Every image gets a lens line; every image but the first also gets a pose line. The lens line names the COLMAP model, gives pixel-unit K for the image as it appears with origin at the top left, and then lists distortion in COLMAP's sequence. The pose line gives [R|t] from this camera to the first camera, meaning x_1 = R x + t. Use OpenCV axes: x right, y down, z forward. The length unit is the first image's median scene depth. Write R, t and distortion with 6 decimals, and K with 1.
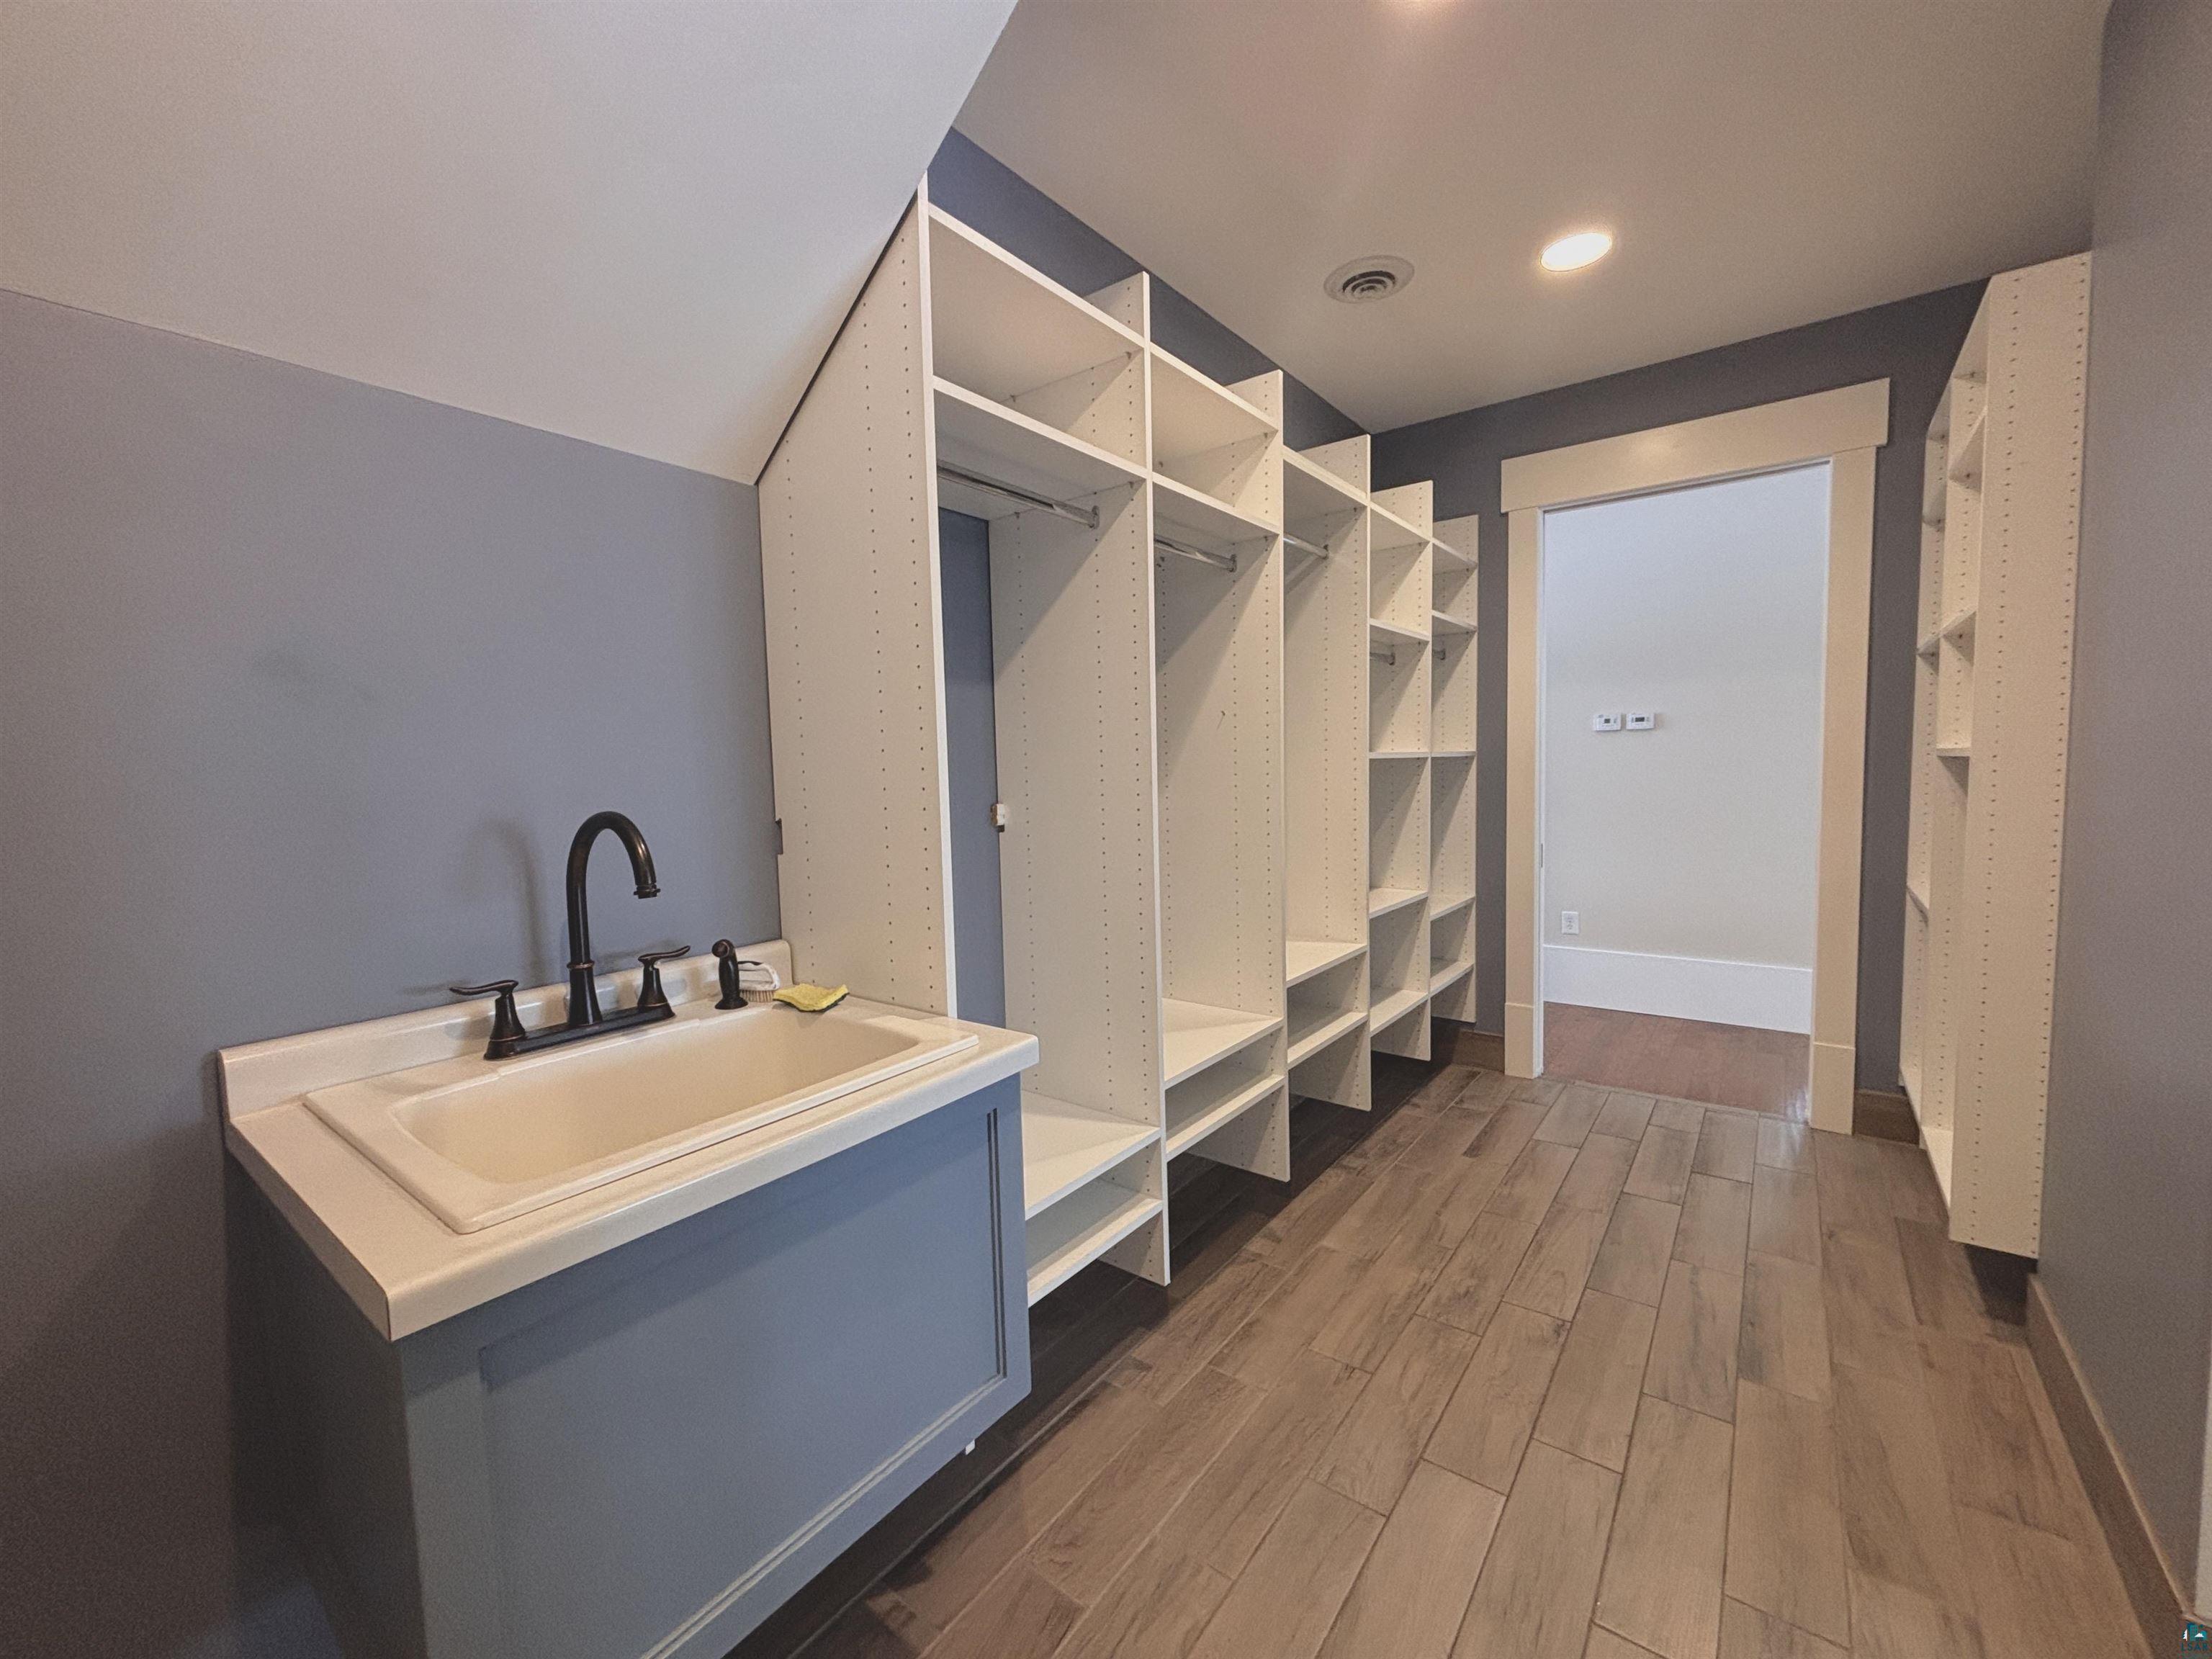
lens RADIAL K [[887.0, 0, 1108.7], [0, 887.0, 833.8], [0, 0, 1]] dist [-0.001669, 0.002353]
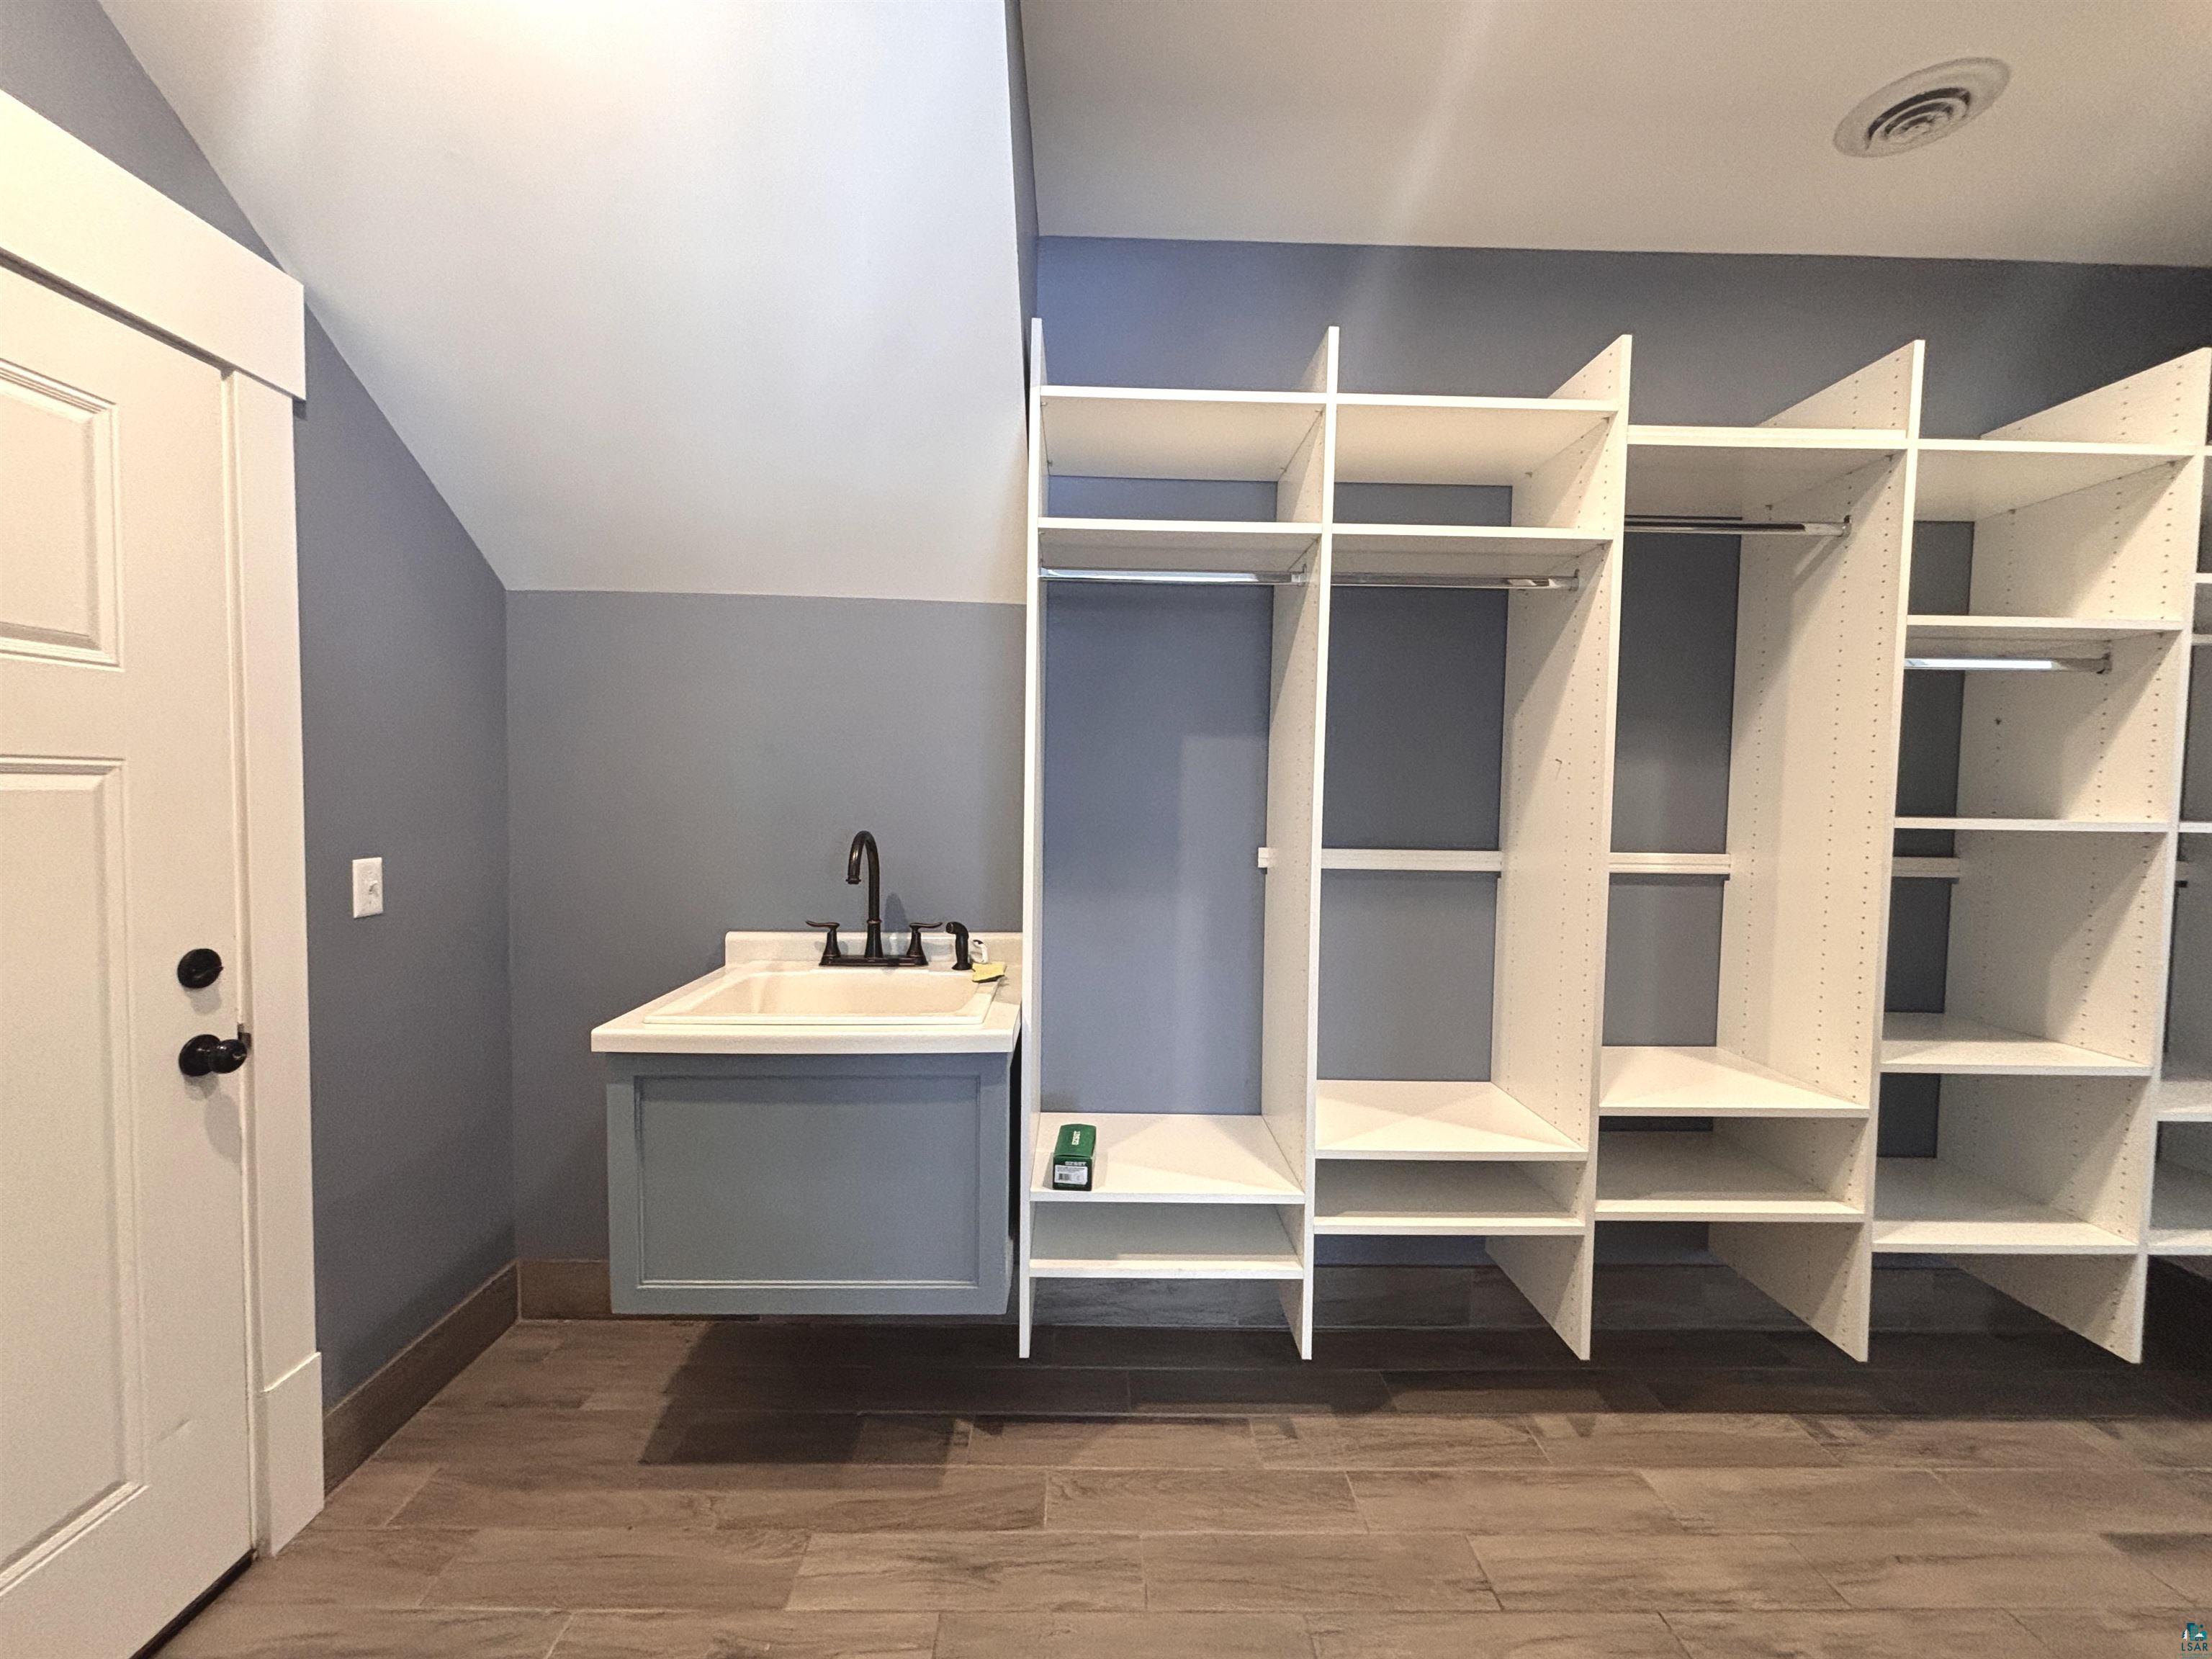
lens RADIAL K [[887.0, 0, 1107.2], [0, 887.0, 837.6], [0, 0, 1]] dist [-0.001669, 0.002353]
pose [[0.627044, 0.071847, -0.775664, 0.623172], [-0.090534, 0.995711, 0.019041, -0.052384], [0.773705, 0.058284, 0.630859, 0.189457]]
